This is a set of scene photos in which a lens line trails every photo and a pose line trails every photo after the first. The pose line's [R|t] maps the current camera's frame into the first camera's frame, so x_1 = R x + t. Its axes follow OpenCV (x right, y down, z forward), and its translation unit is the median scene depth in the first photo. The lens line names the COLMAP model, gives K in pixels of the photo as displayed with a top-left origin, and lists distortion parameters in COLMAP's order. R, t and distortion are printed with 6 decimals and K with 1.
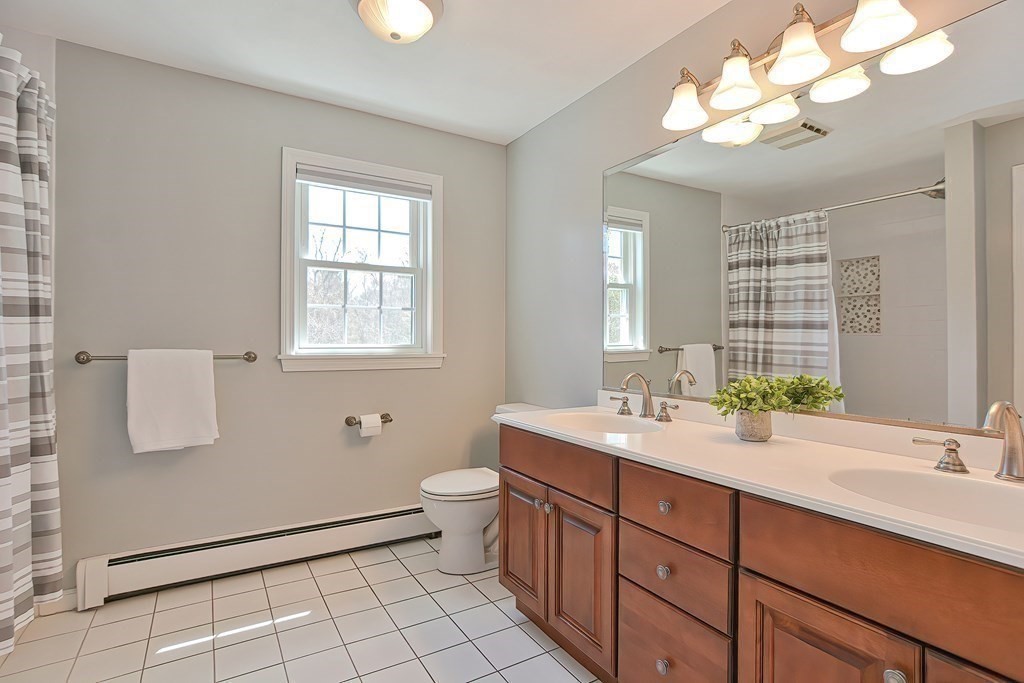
lens RADIAL K [[461.9, 0, 512.0], [0, 461.9, 341.5], [0, 0, 1]] dist [-0.018444, 0.008240]
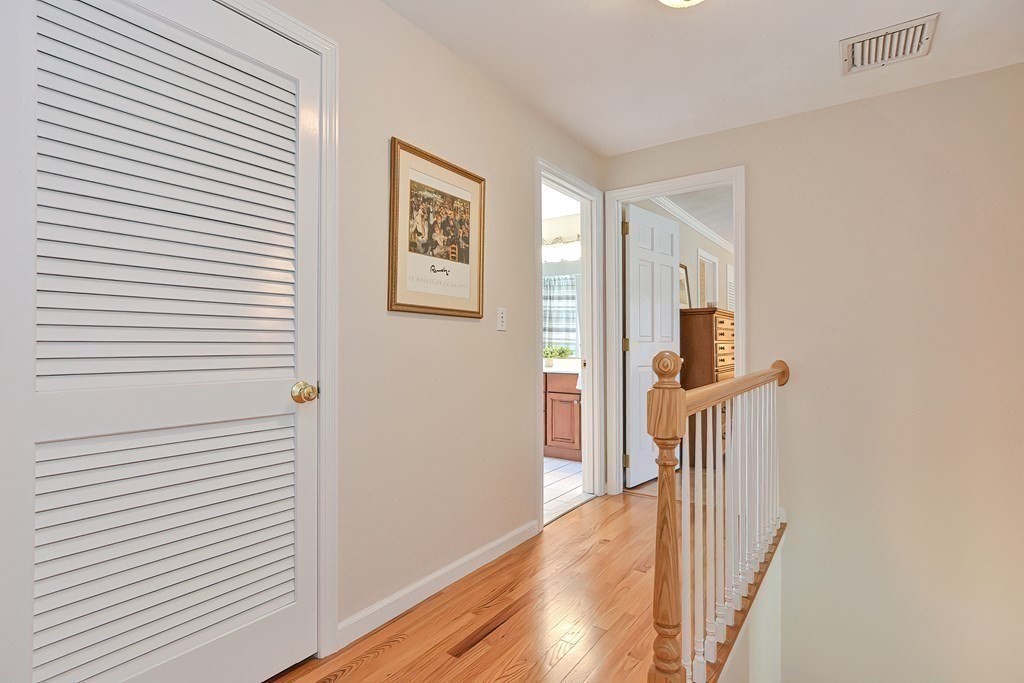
lens RADIAL K [[494.1, 0, 514.7], [0, 494.1, 338.6], [0, 0, 1]] dist [-0.019232, 0.011741]
pose [[0.902060, 0.001610, 0.431607, -0.503643], [0.000620, 0.999987, -0.005025, 0.012341], [-0.431609, 0.004800, 0.902048, -0.861607]]
